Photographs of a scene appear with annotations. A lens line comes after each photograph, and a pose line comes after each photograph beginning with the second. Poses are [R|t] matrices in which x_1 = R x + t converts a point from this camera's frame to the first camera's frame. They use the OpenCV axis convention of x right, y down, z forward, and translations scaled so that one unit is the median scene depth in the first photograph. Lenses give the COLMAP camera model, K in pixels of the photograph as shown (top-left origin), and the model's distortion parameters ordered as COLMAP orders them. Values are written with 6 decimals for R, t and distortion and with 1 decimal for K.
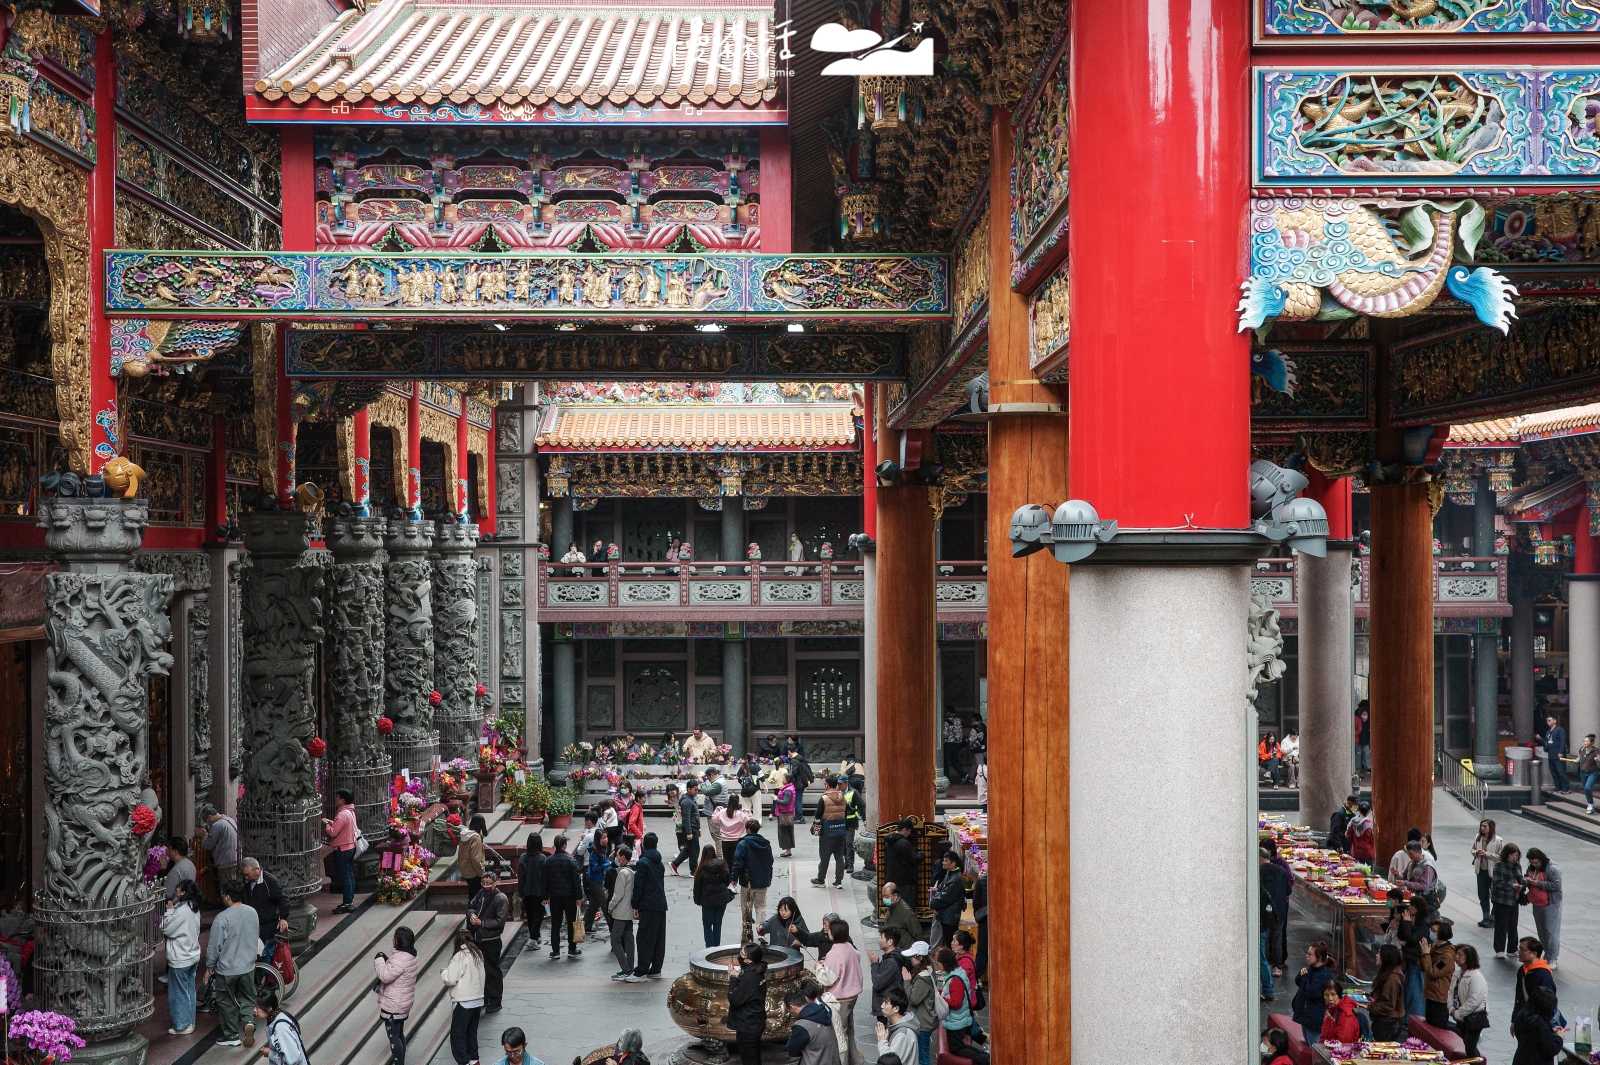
lens RADIAL K [[1856.6, 0, 795.5], [0, 1856.6, 556.4], [0, 0, 1]] dist [0.045675, -0.001509]
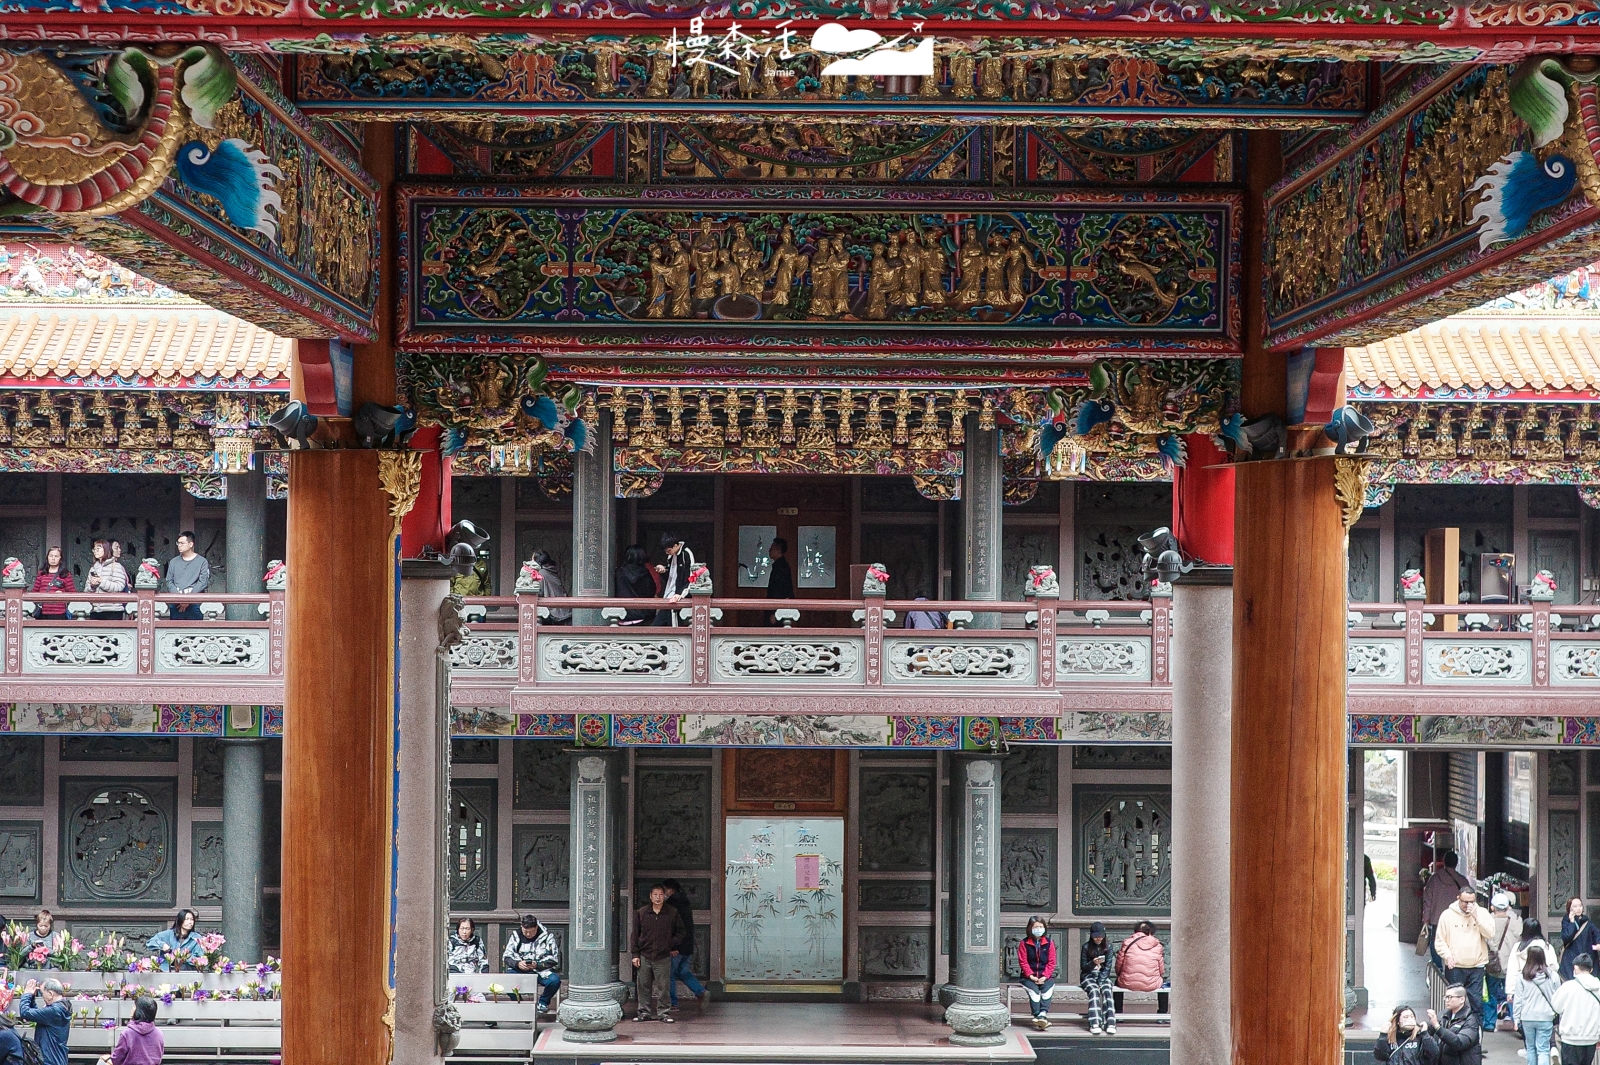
lens RADIAL K [[3227.5, 0, 800.0], [0, 3227.5, 532.5], [0, 0, 1]] dist [0.036405, 0.235421]
pose [[0.999793, 0.014051, -0.014704, 0.143408], [-0.014333, 0.999713, -0.019196, 0.000536], [0.014430, 0.019403, 0.999708, 0.066030]]
